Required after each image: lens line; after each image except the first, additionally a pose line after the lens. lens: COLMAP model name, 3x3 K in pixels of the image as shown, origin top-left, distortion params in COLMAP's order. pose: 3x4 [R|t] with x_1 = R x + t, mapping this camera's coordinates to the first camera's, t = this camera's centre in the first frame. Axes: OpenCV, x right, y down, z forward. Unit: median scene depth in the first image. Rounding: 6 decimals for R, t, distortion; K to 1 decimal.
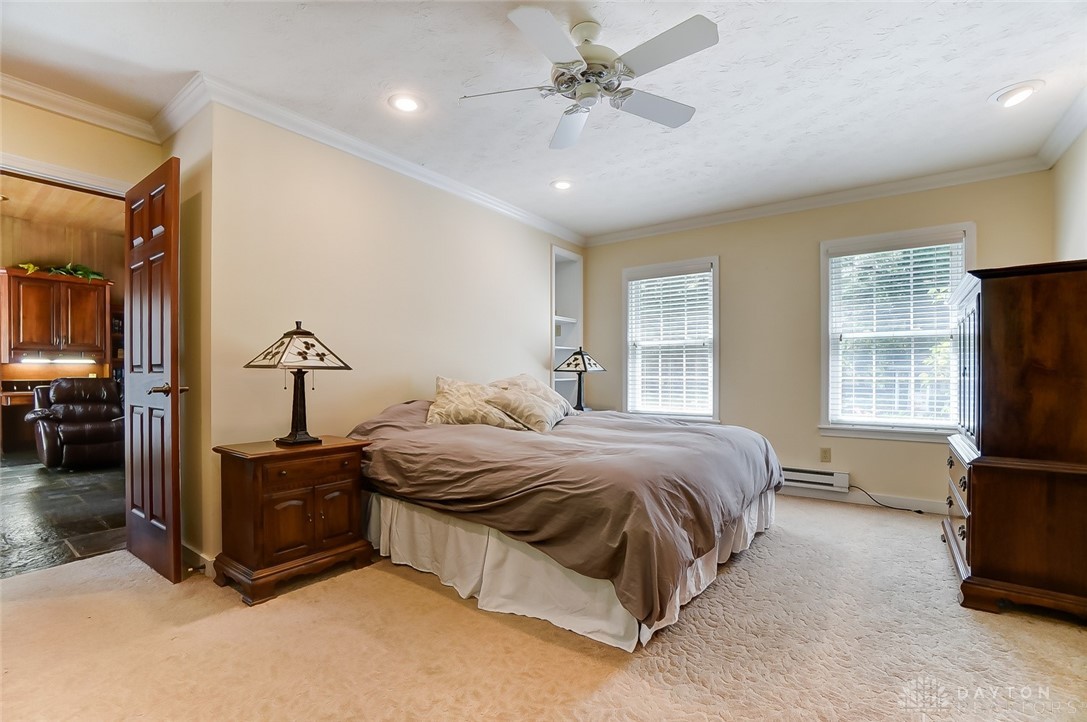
lens RADIAL K [[492.6, 0, 541.1], [0, 492.6, 378.6], [0, 0, 1]] dist [-0.061756, 0.000043]
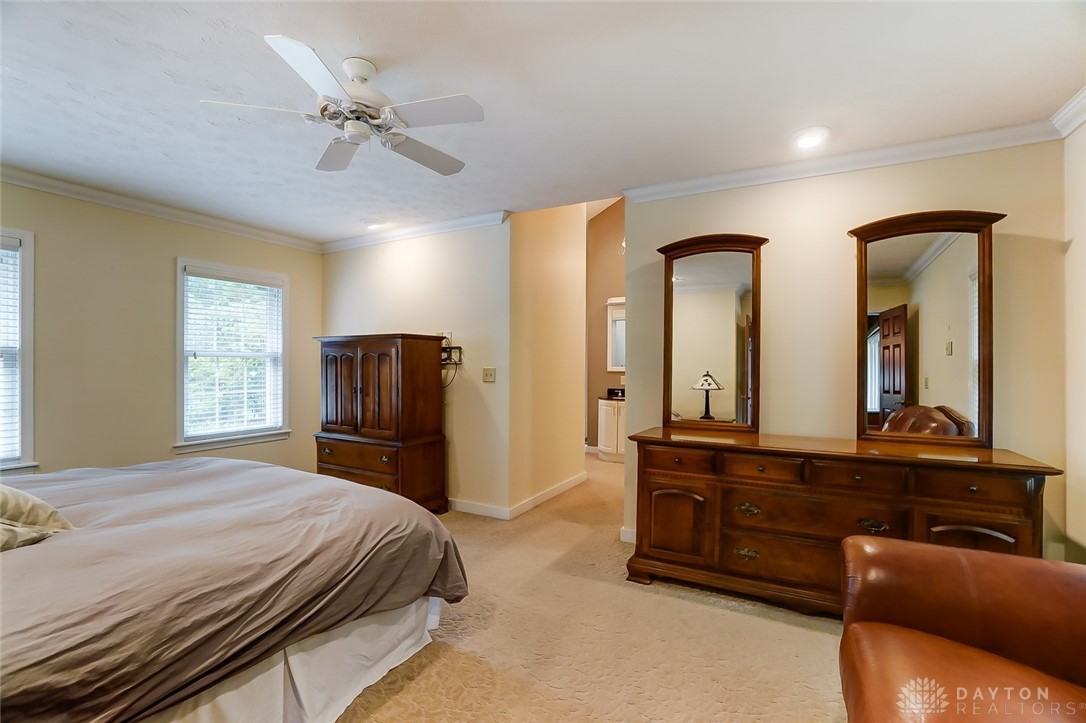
lens RADIAL K [[476.9, 0, 543.0], [0, 476.9, 361.5], [0, 0, 1]] dist [-0.065721, 0.024843]
pose [[-0.148419, 0.003631, 0.988918, -0.784828], [0.000870, 0.999993, -0.003541, -0.110194], [-0.988924, 0.000335, -0.148421, 0.672448]]
